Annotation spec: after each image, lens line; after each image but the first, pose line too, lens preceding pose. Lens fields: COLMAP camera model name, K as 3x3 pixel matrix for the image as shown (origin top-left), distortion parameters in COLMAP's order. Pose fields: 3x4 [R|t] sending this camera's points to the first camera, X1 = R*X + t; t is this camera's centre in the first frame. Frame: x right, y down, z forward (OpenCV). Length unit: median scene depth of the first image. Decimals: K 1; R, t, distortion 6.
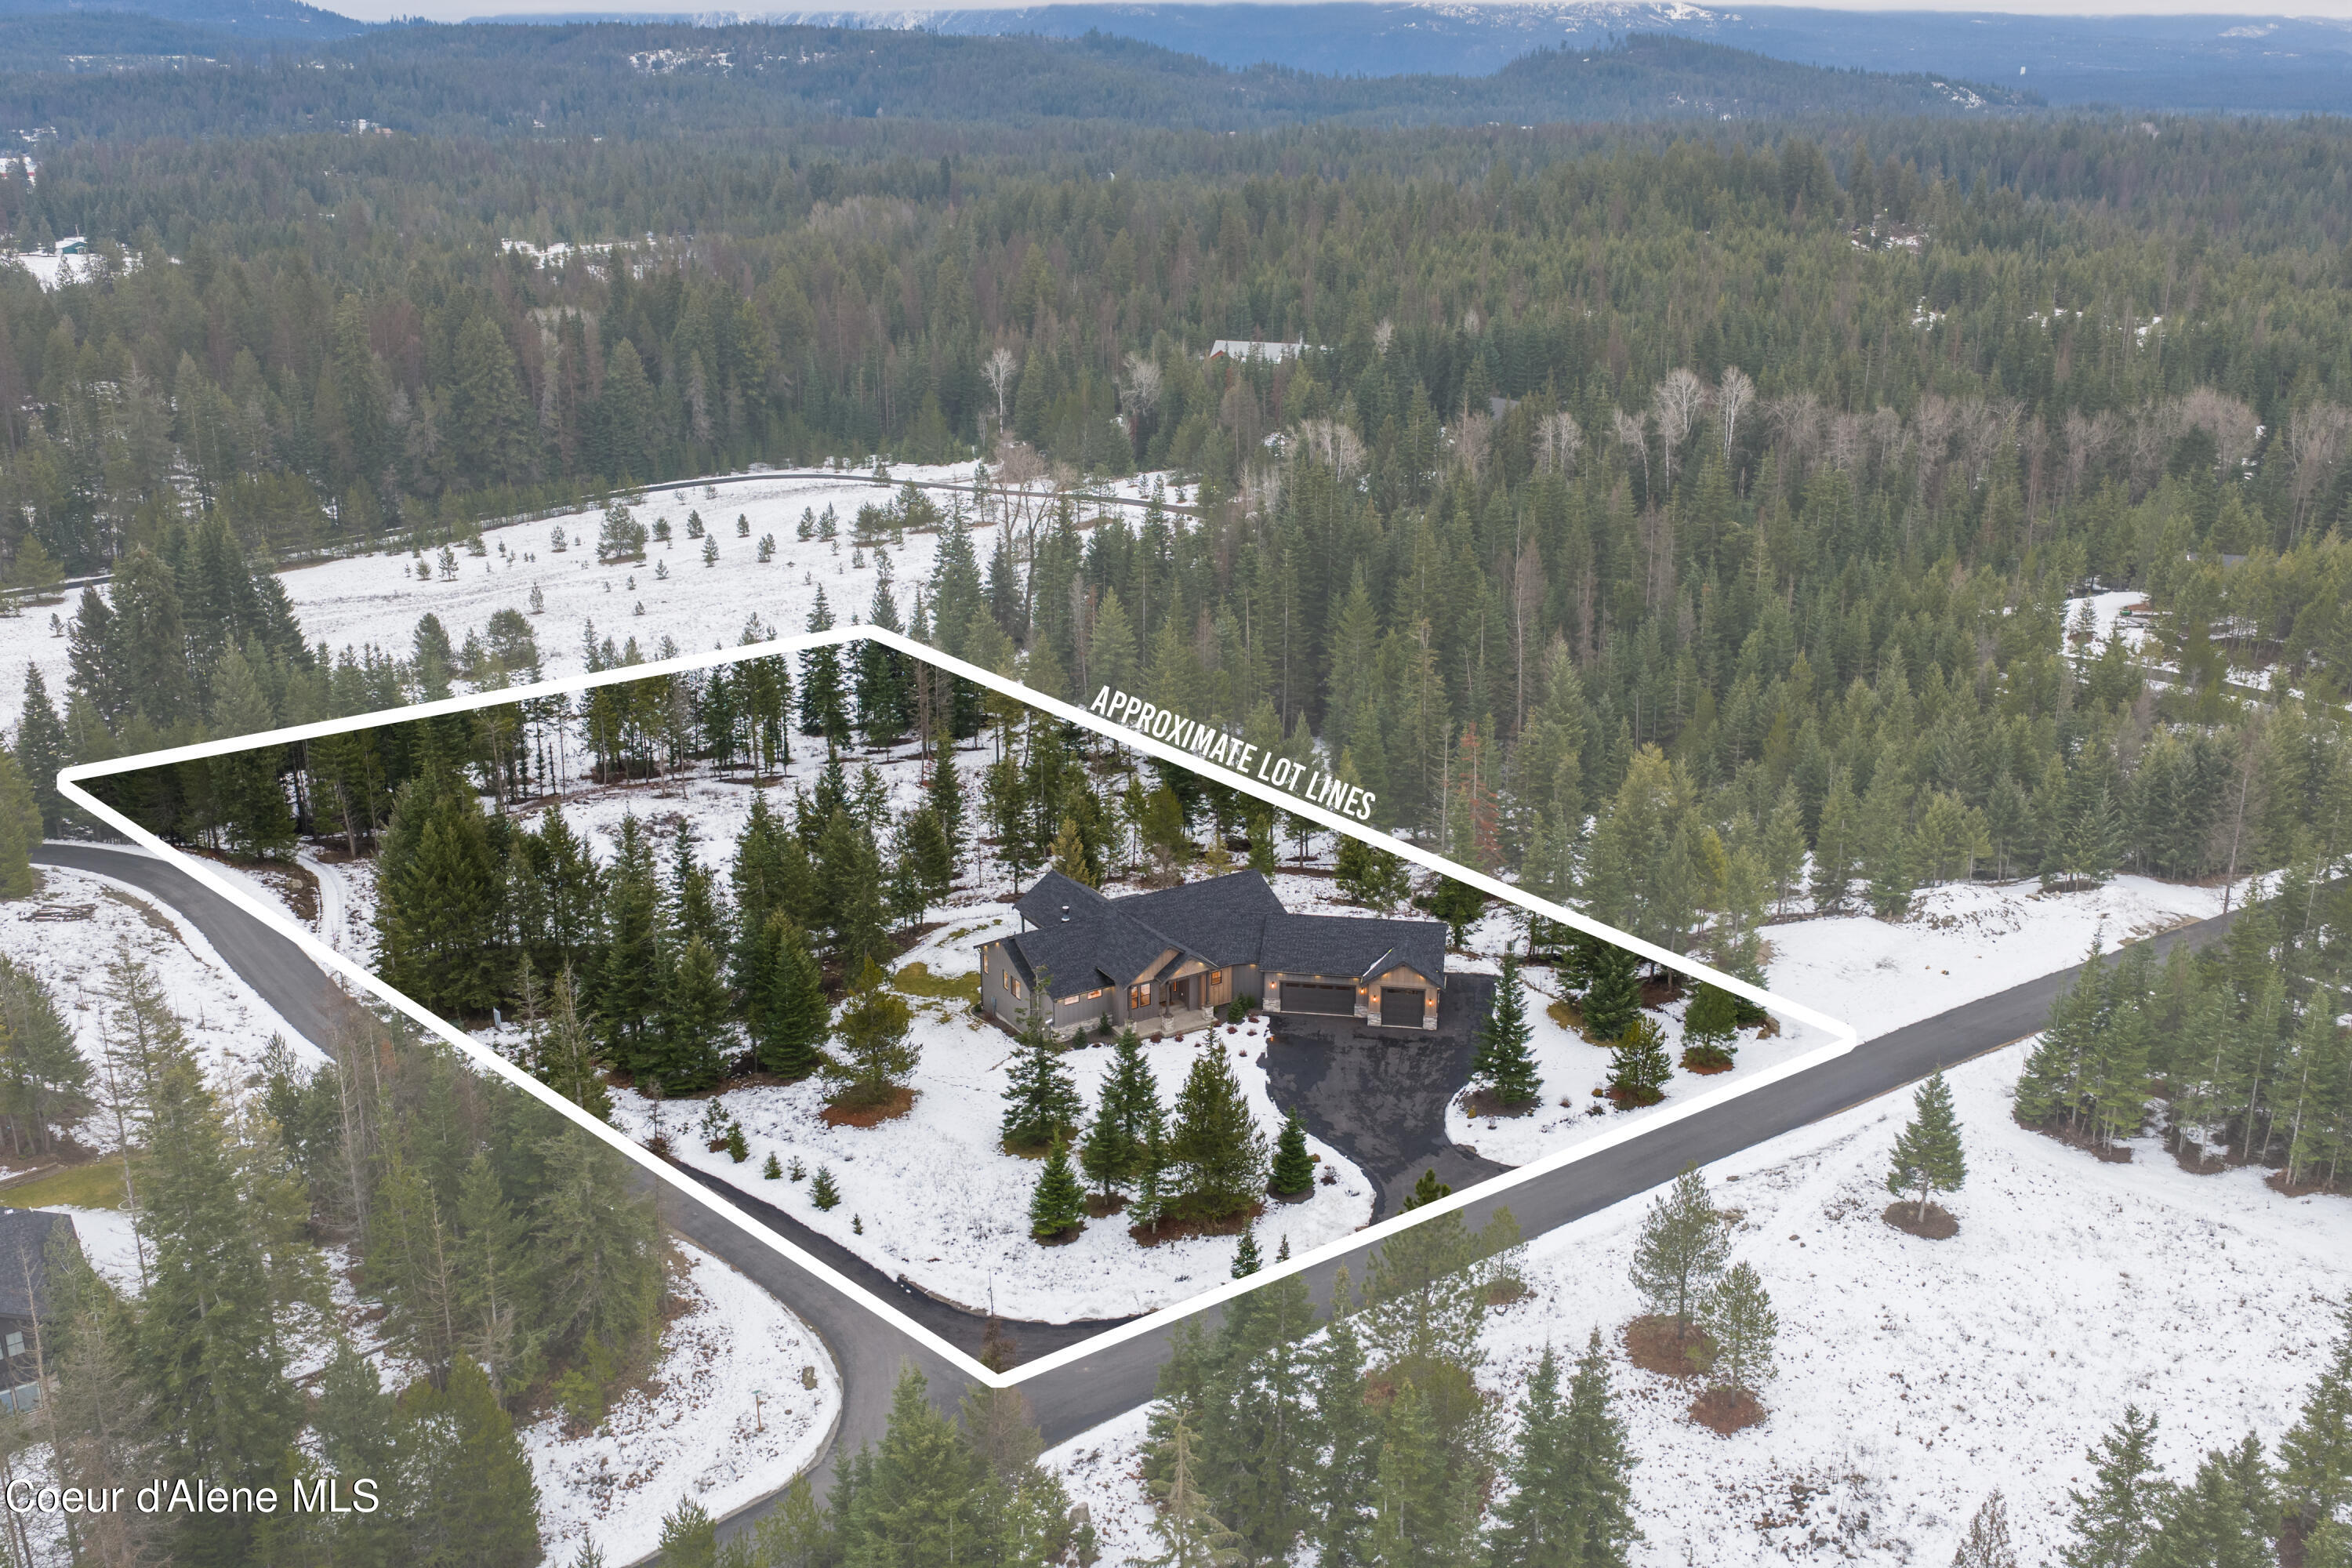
lens RADIAL K [[1953.6, 0, 1176.0], [0, 1953.6, 784.0], [0, 0, 1]] dist [0.001083, -0.011850]
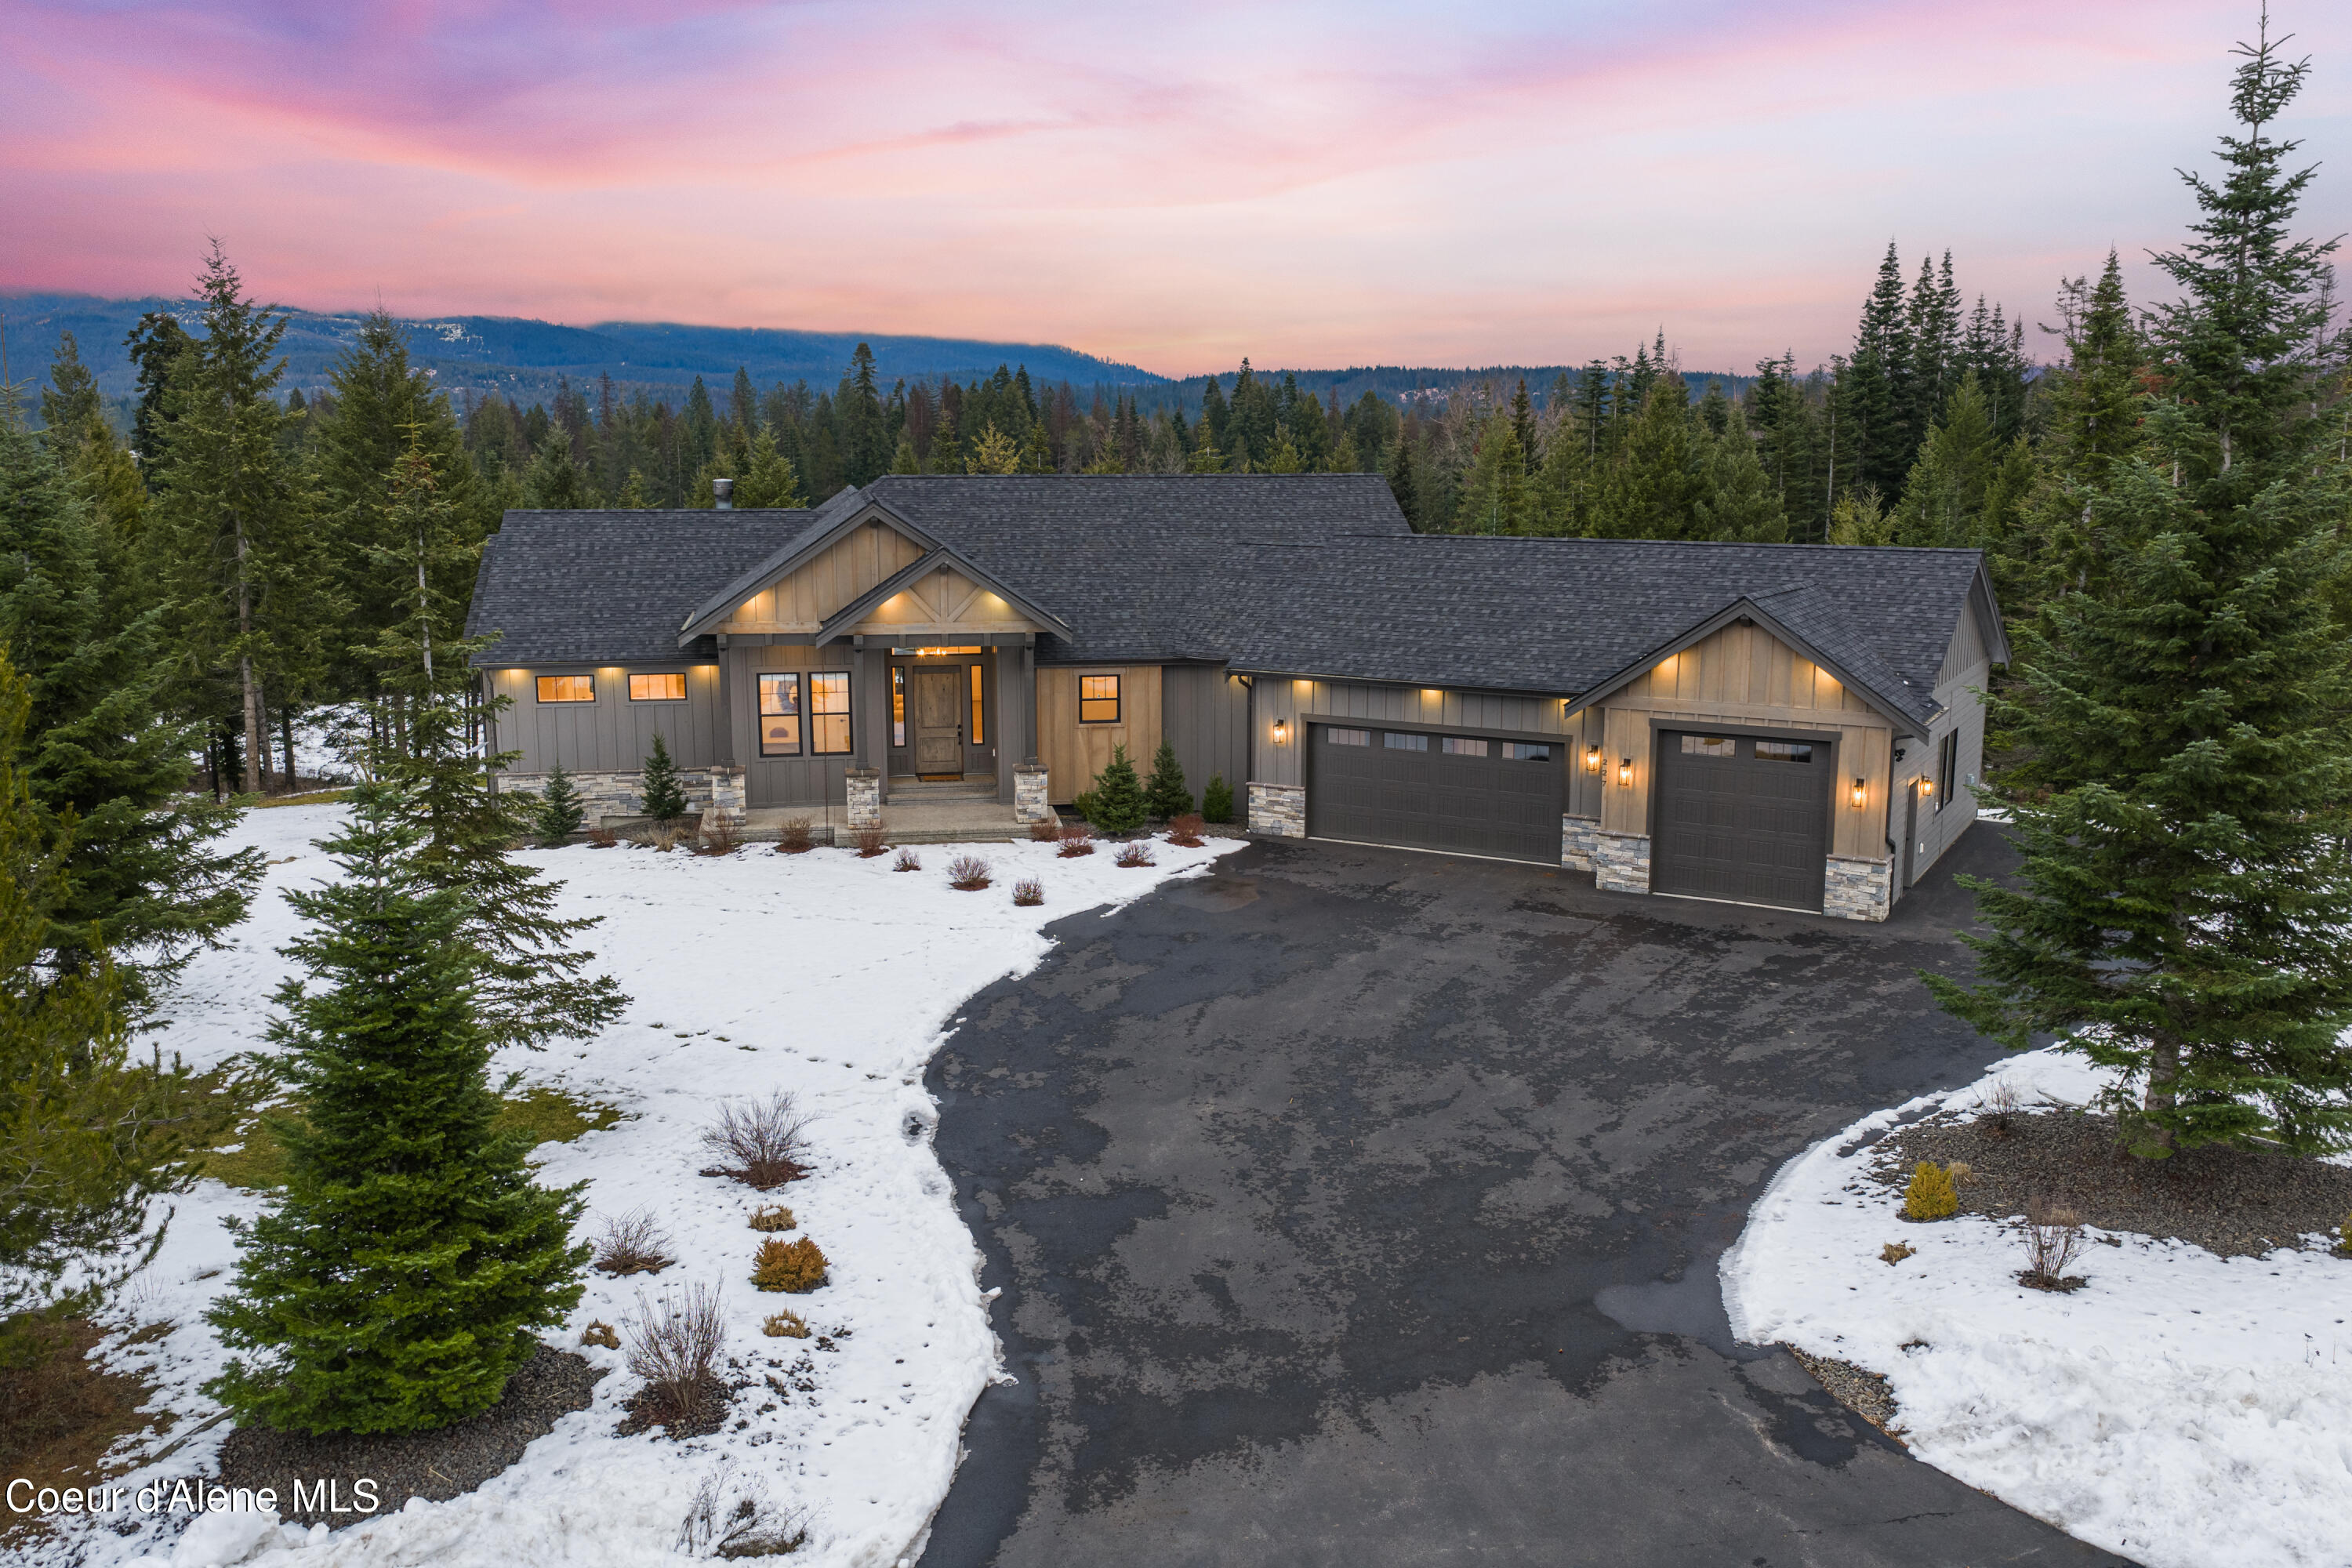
lens RADIAL K [[1953.6, 0, 1176.0], [0, 1953.6, 784.0], [0, 0, 1]] dist [0.001083, -0.011850]
pose [[0.936272, 0.076288, -0.342892, 0.133747], [-0.125616, 0.984298, -0.124005, 0.149559], [0.328048, 0.159175, 0.931154, 0.757797]]
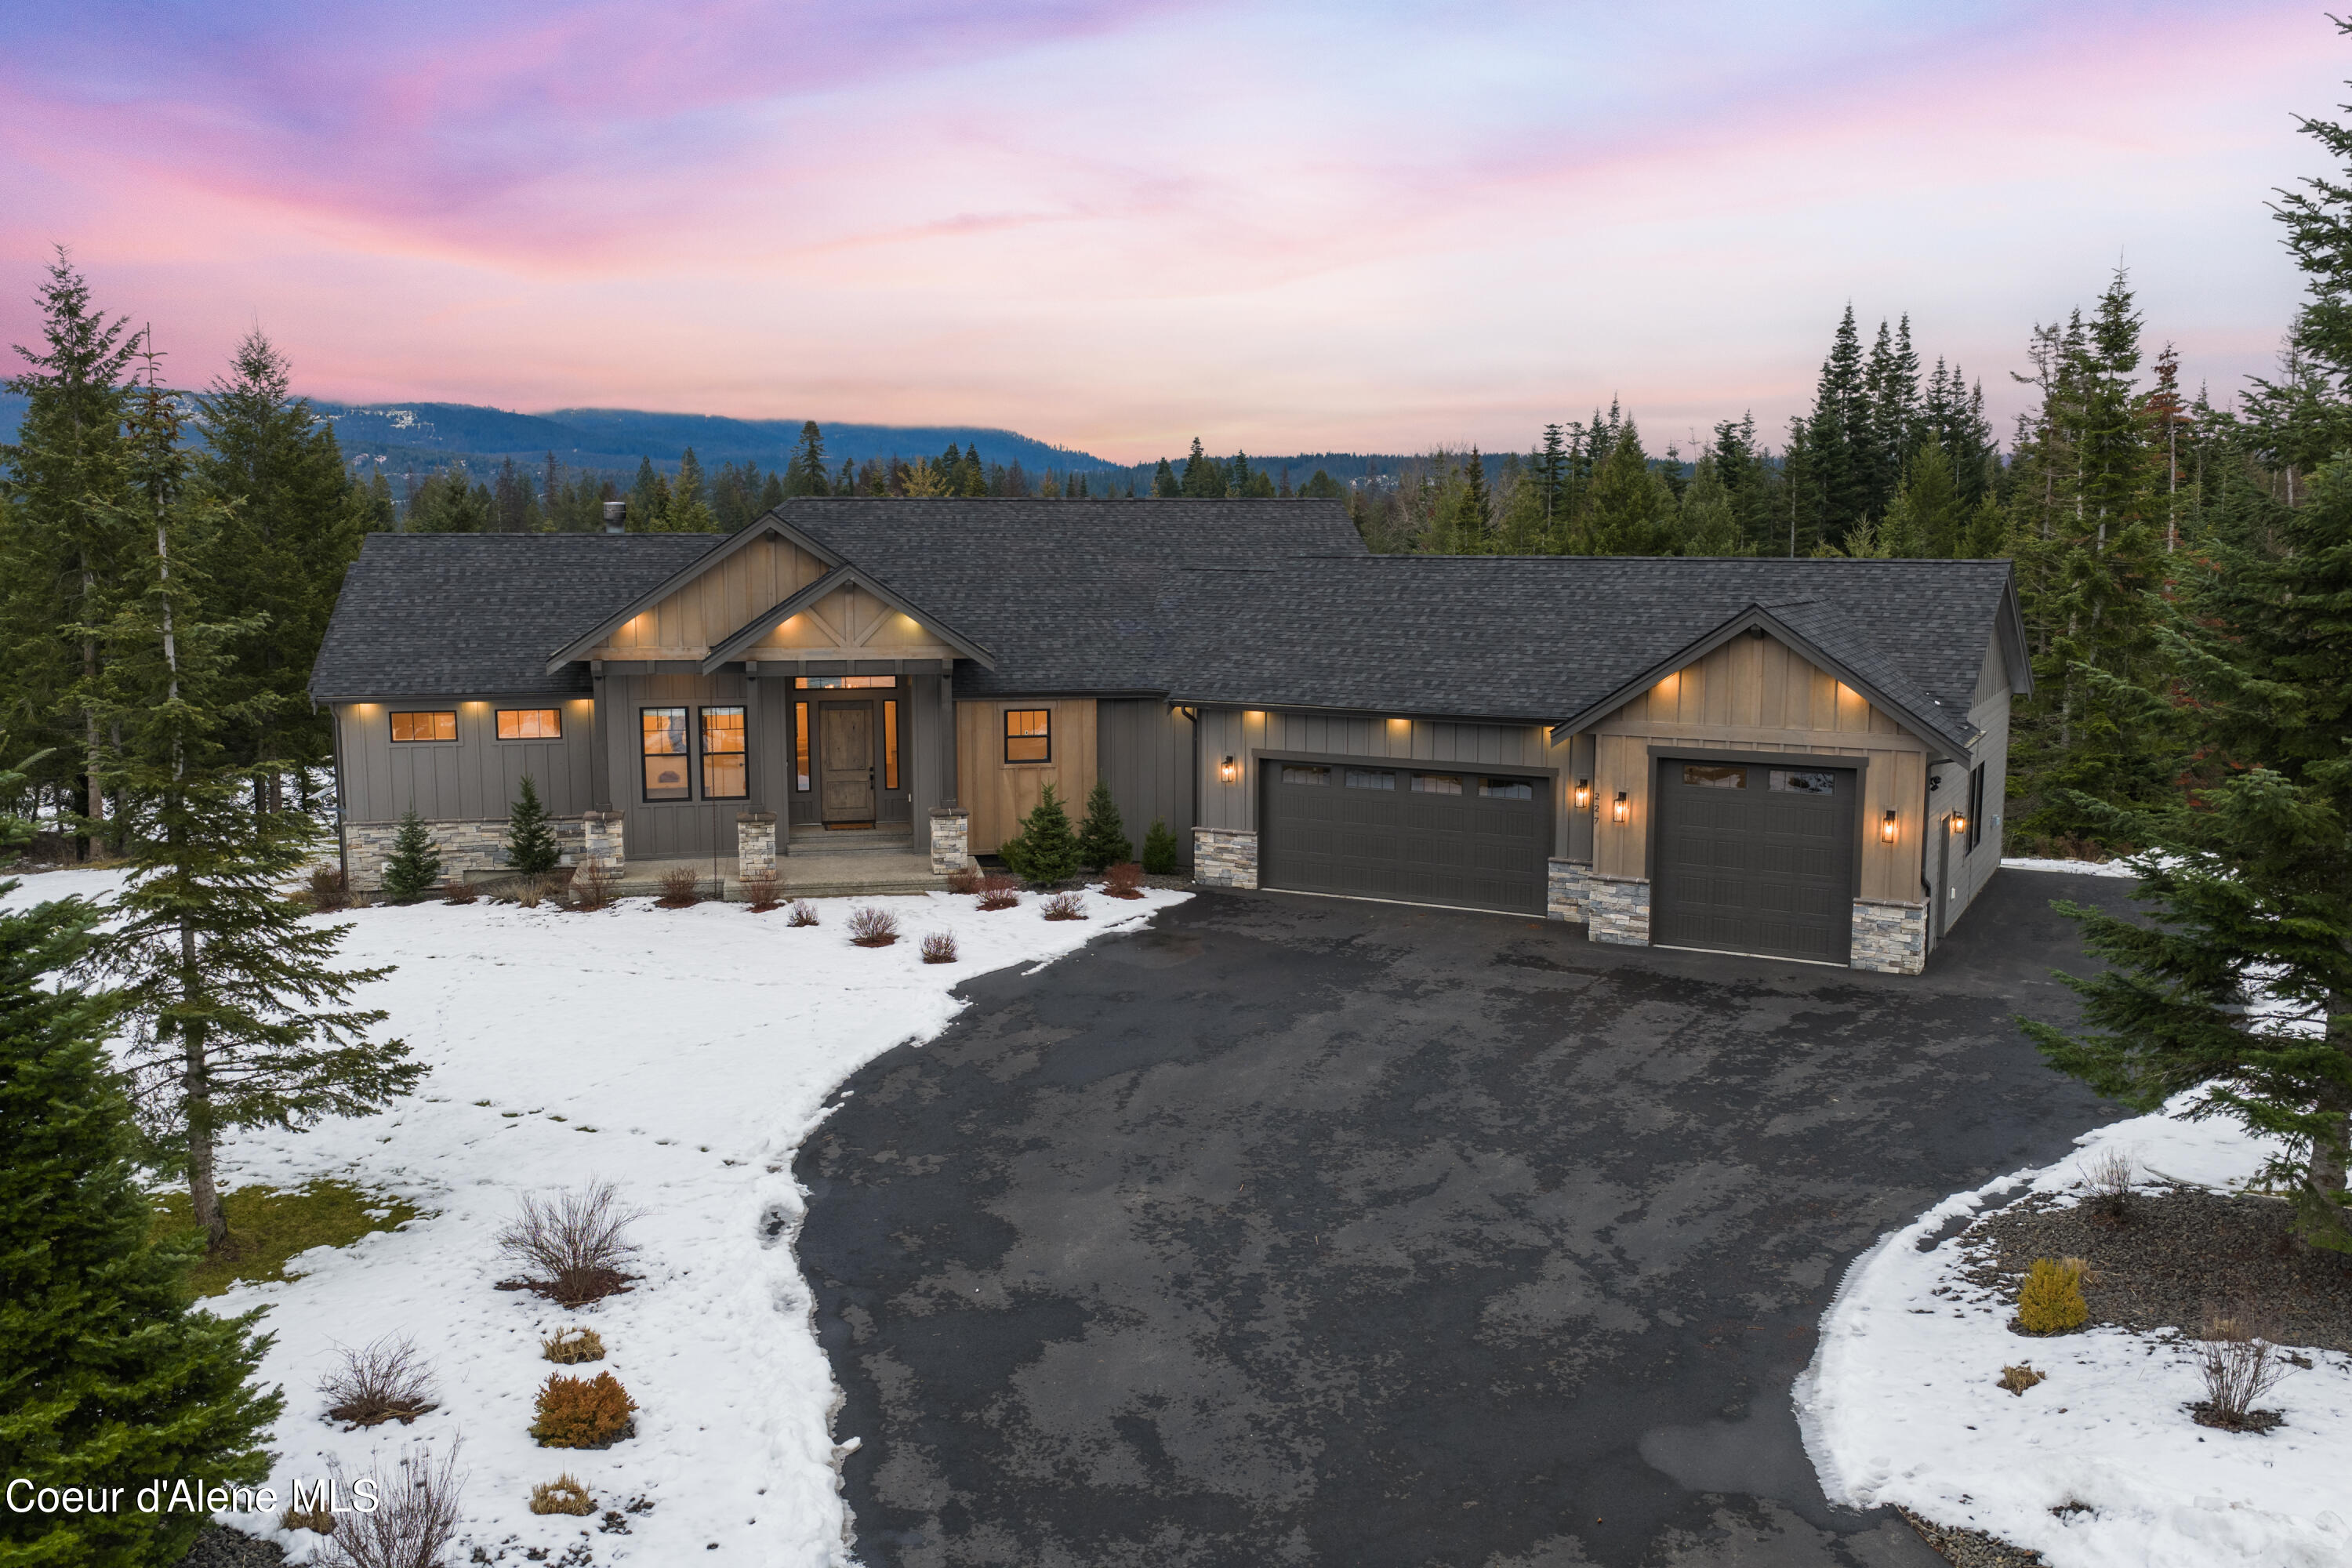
lens RADIAL K [[1953.6, 0, 1176.0], [0, 1953.6, 784.0], [0, 0, 1]] dist [0.001083, -0.011850]
pose [[0.944414, 0.057787, -0.323640, 0.125555], [-0.117917, 0.978470, -0.169385, 0.150388], [0.306884, 0.198132, 0.930895, 0.788442]]
